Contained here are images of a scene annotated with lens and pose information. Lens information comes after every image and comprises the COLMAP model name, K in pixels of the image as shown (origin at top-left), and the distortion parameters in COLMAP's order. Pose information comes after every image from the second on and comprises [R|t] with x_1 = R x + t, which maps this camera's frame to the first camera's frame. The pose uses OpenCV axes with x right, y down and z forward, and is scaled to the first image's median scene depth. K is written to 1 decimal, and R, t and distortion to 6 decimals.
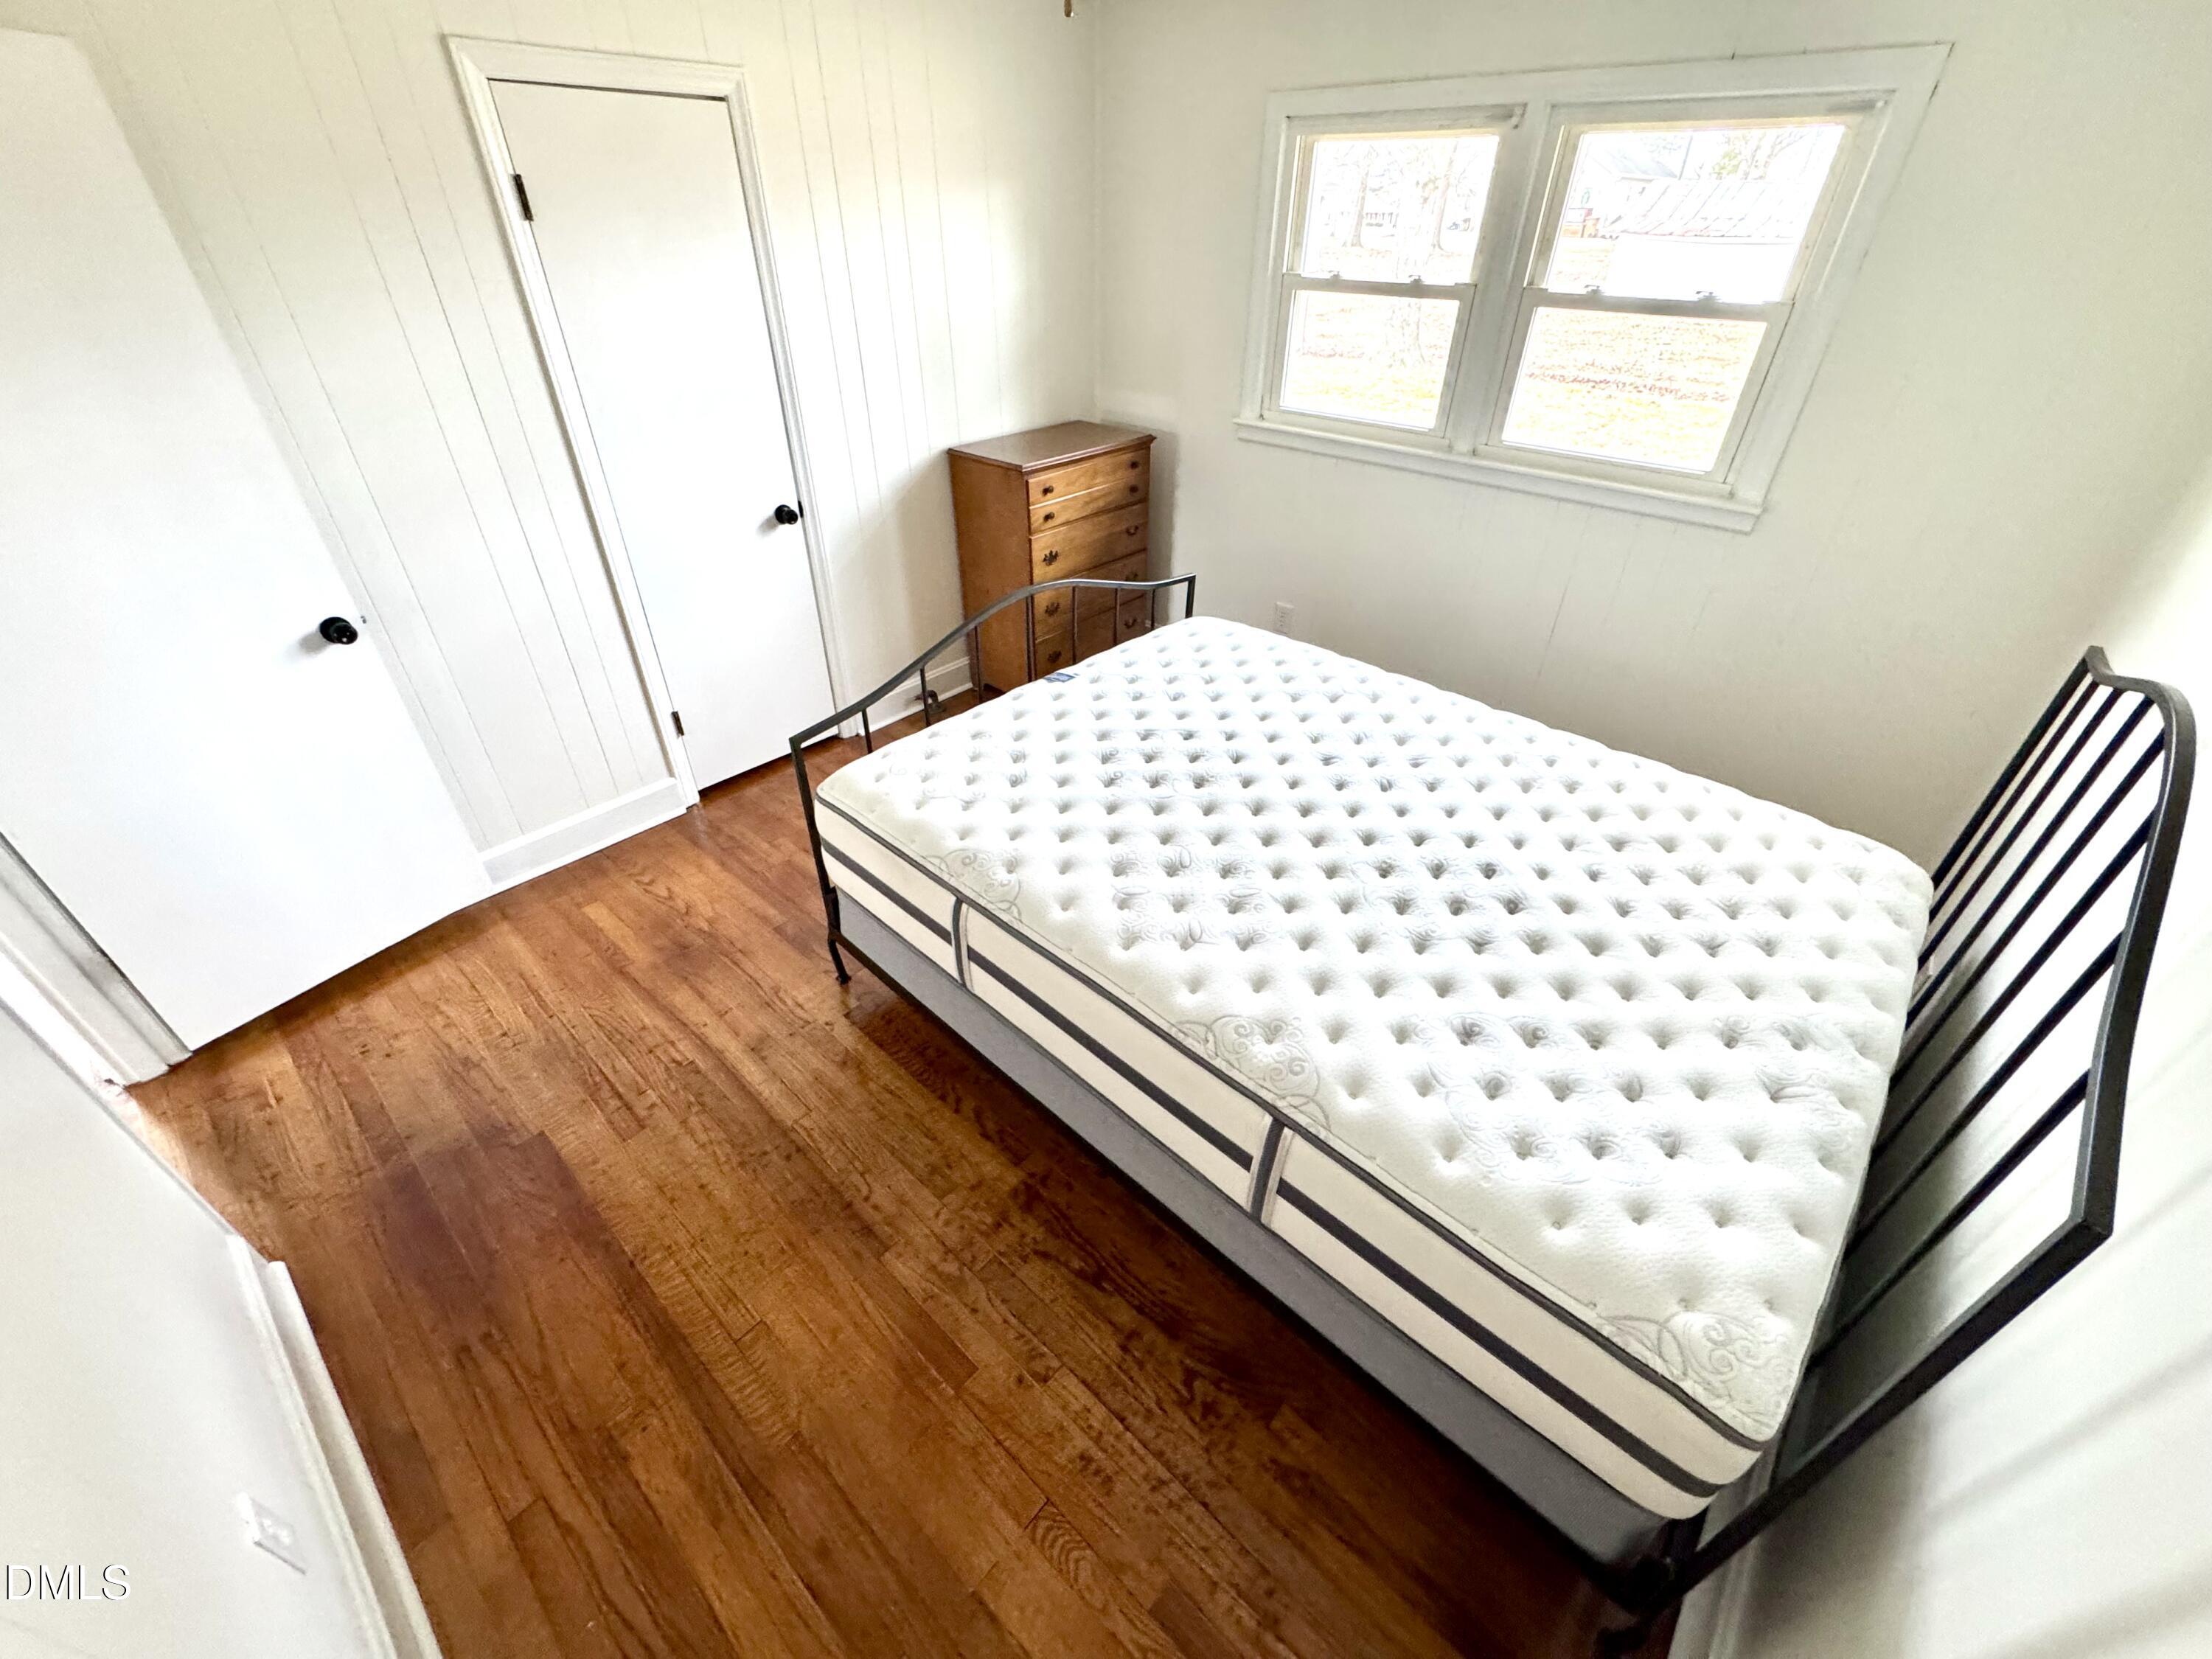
lens RADIAL K [[887.6, 0, 1106.0], [0, 887.6, 829.5], [0, 0, 1]] dist [-0.002407, 0.000206]
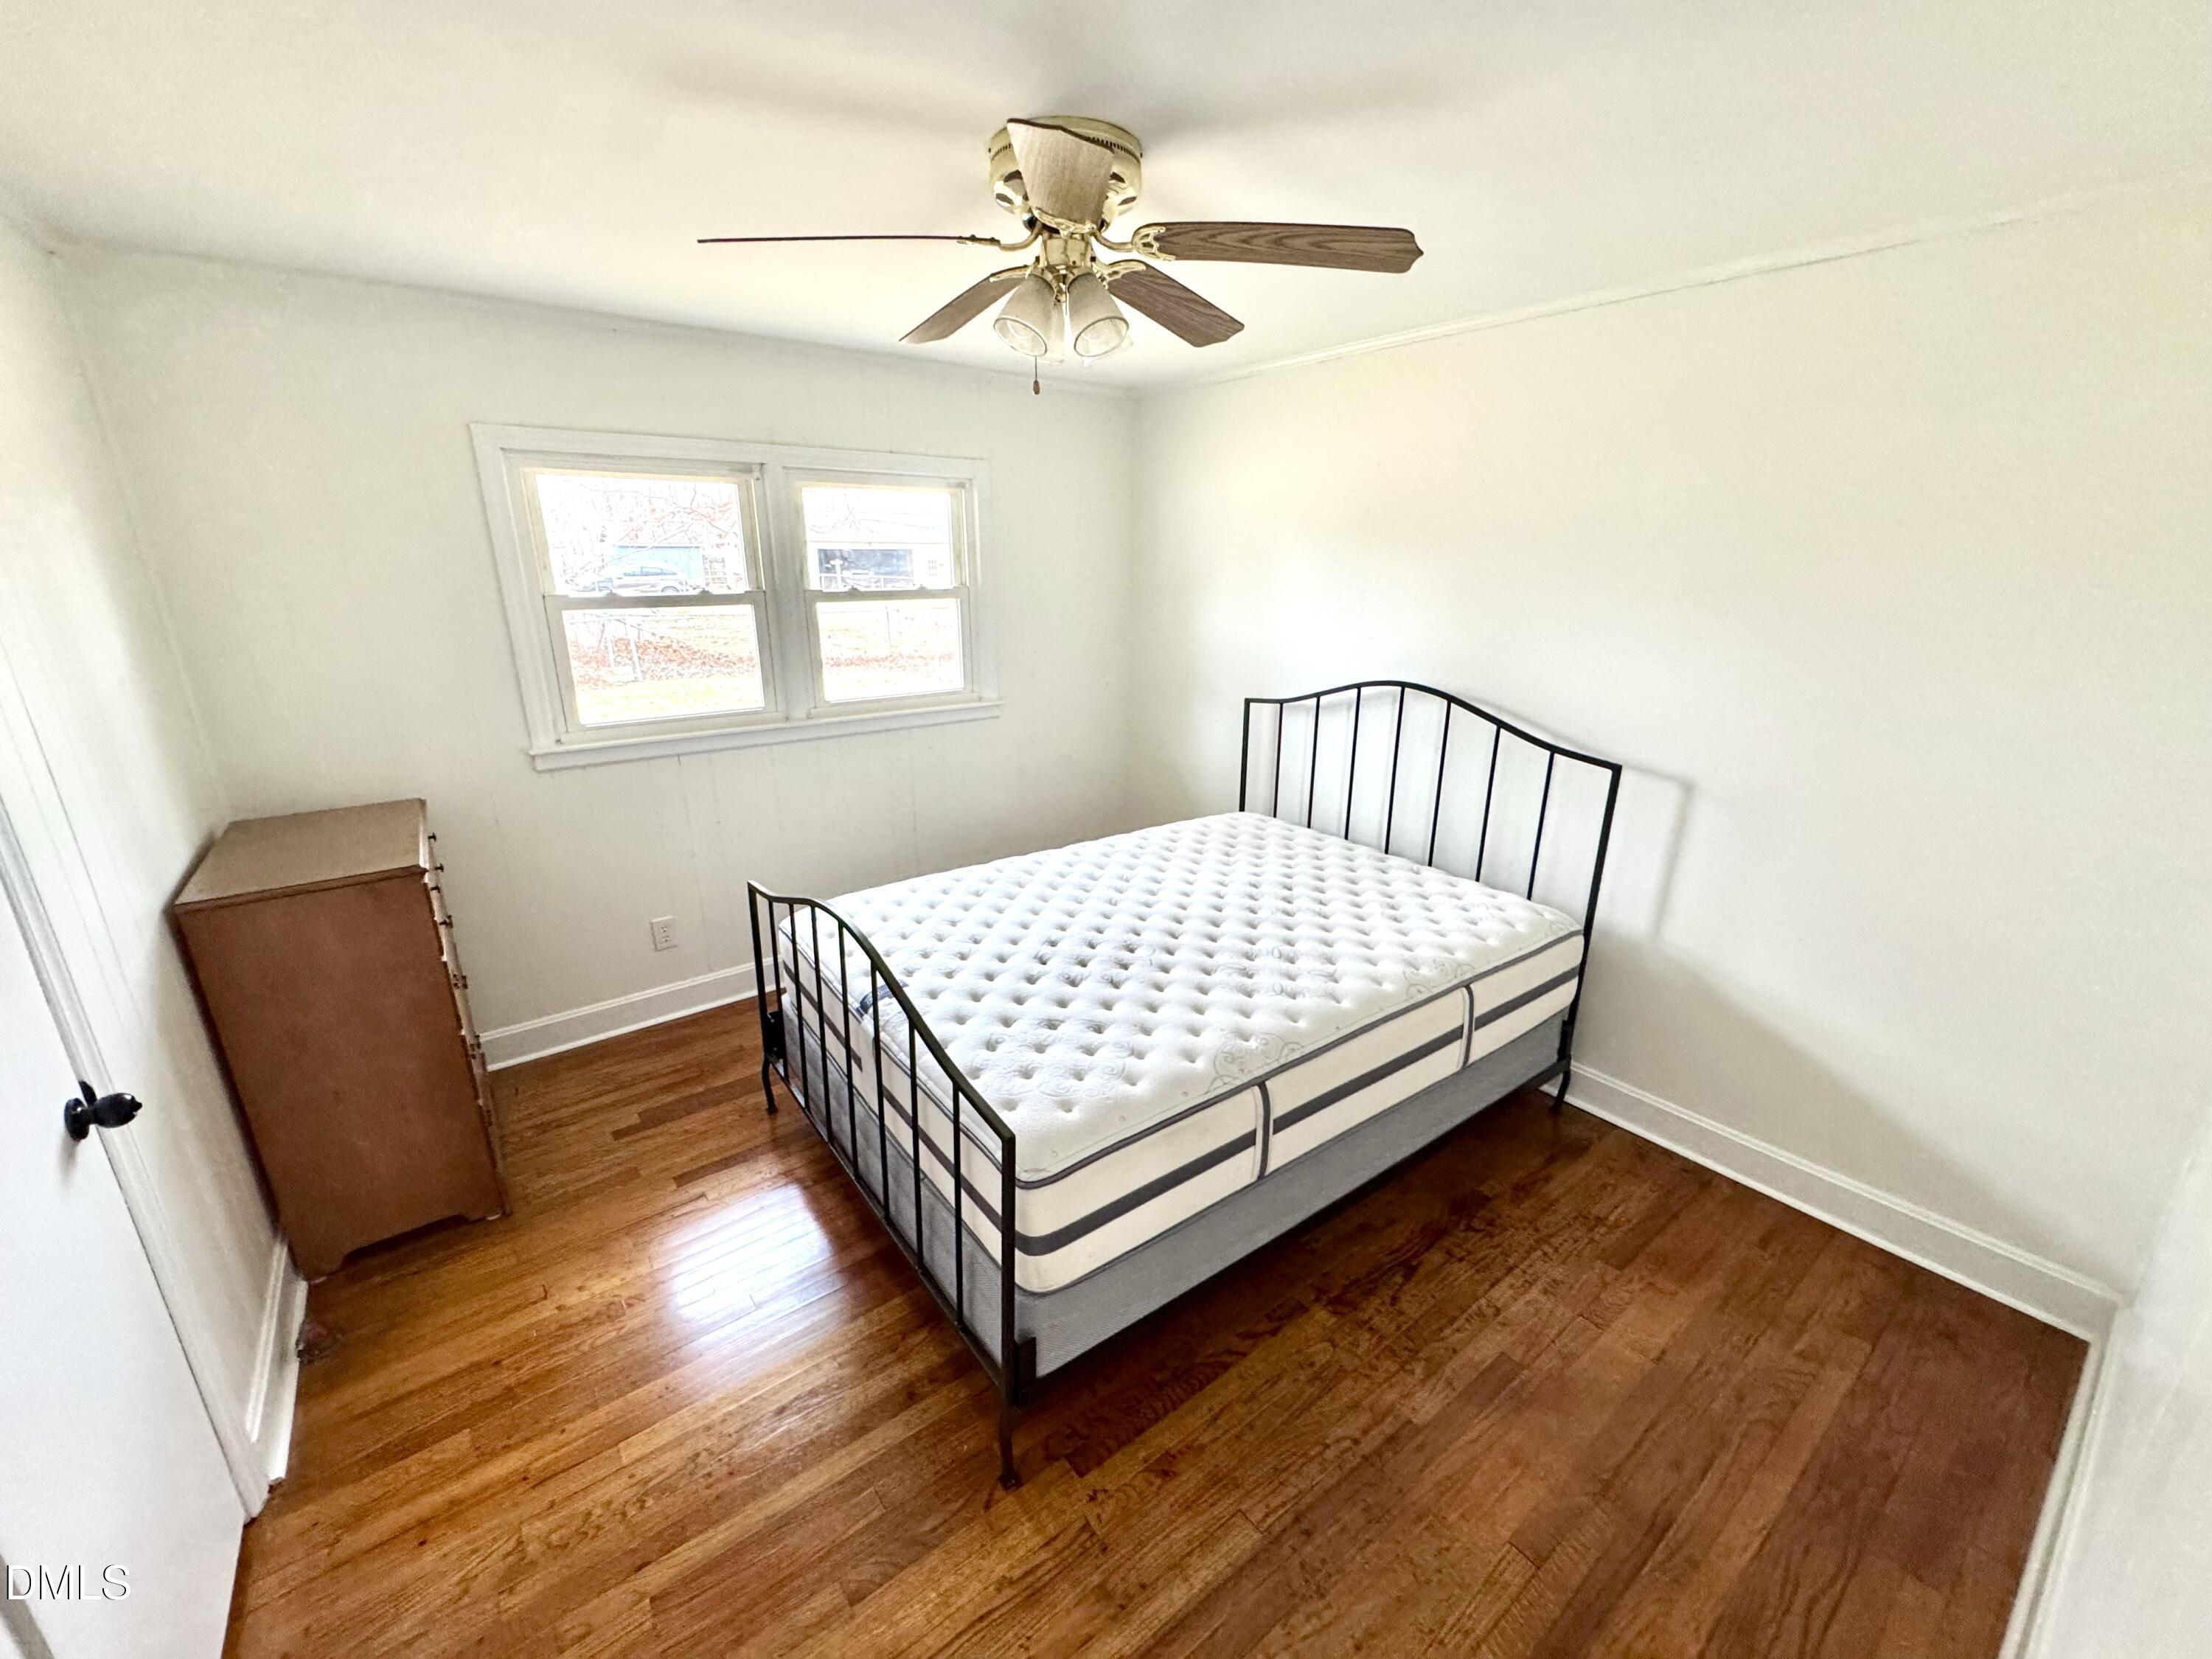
lens RADIAL K [[887.6, 0, 1106.0], [0, 887.6, 829.5], [0, 0, 1]] dist [-0.002407, 0.000206]
pose [[0.181811, -0.296753, 0.937487, -0.984161], [0.564583, 0.812078, 0.147564, -0.383258], [-0.805103, 0.502461, 0.315186, 0.588474]]
